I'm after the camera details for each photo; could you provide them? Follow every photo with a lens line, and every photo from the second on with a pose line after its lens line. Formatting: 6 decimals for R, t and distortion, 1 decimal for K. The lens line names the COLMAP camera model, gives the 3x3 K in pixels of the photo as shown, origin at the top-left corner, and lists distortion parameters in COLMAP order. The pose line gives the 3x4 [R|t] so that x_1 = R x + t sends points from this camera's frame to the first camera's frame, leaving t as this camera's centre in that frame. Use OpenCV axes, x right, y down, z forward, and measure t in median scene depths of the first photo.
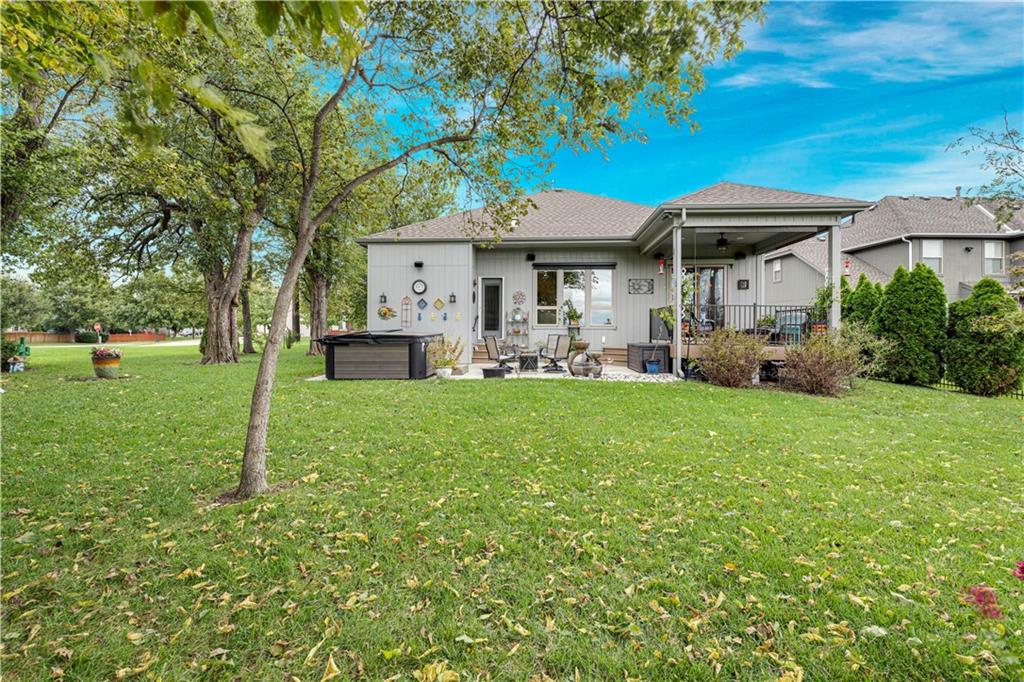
lens RADIAL K [[419.9, 0, 508.3], [0, 419.9, 332.6], [0, 0, 1]] dist [0.000246, -0.000052]
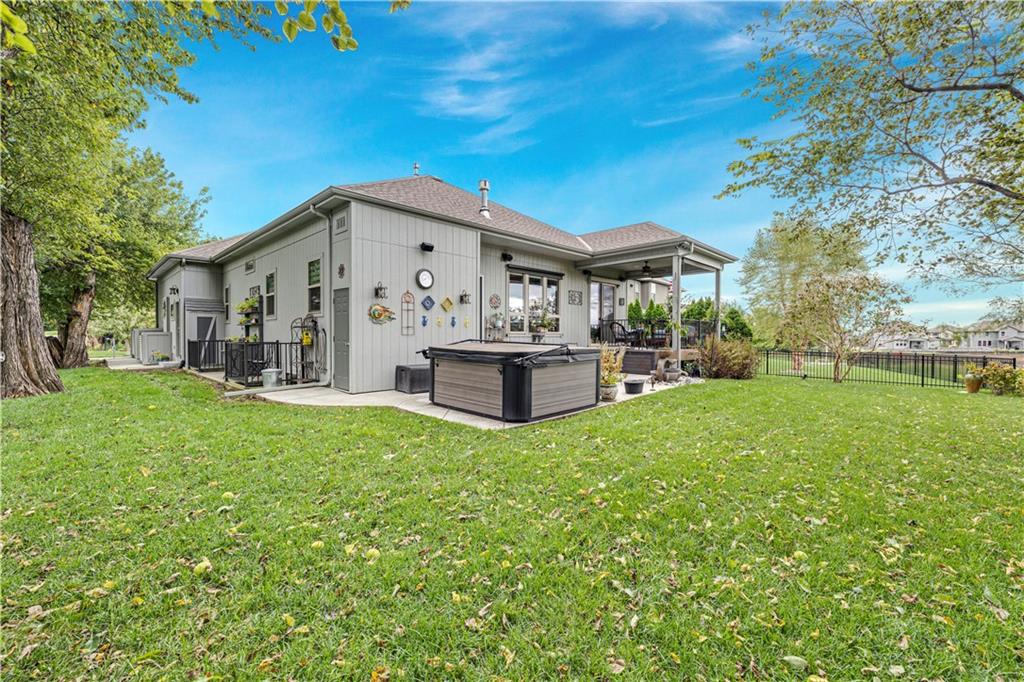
lens RADIAL K [[419.9, 0, 505.7], [0, 419.9, 338.7], [0, 0, 1]] dist [0.000246, -0.000052]
pose [[0.655533, -0.010208, 0.755098, -0.657175], [0.003672, 0.999940, 0.010330, -0.014574], [-0.755158, -0.003999, 0.655531, 0.427201]]
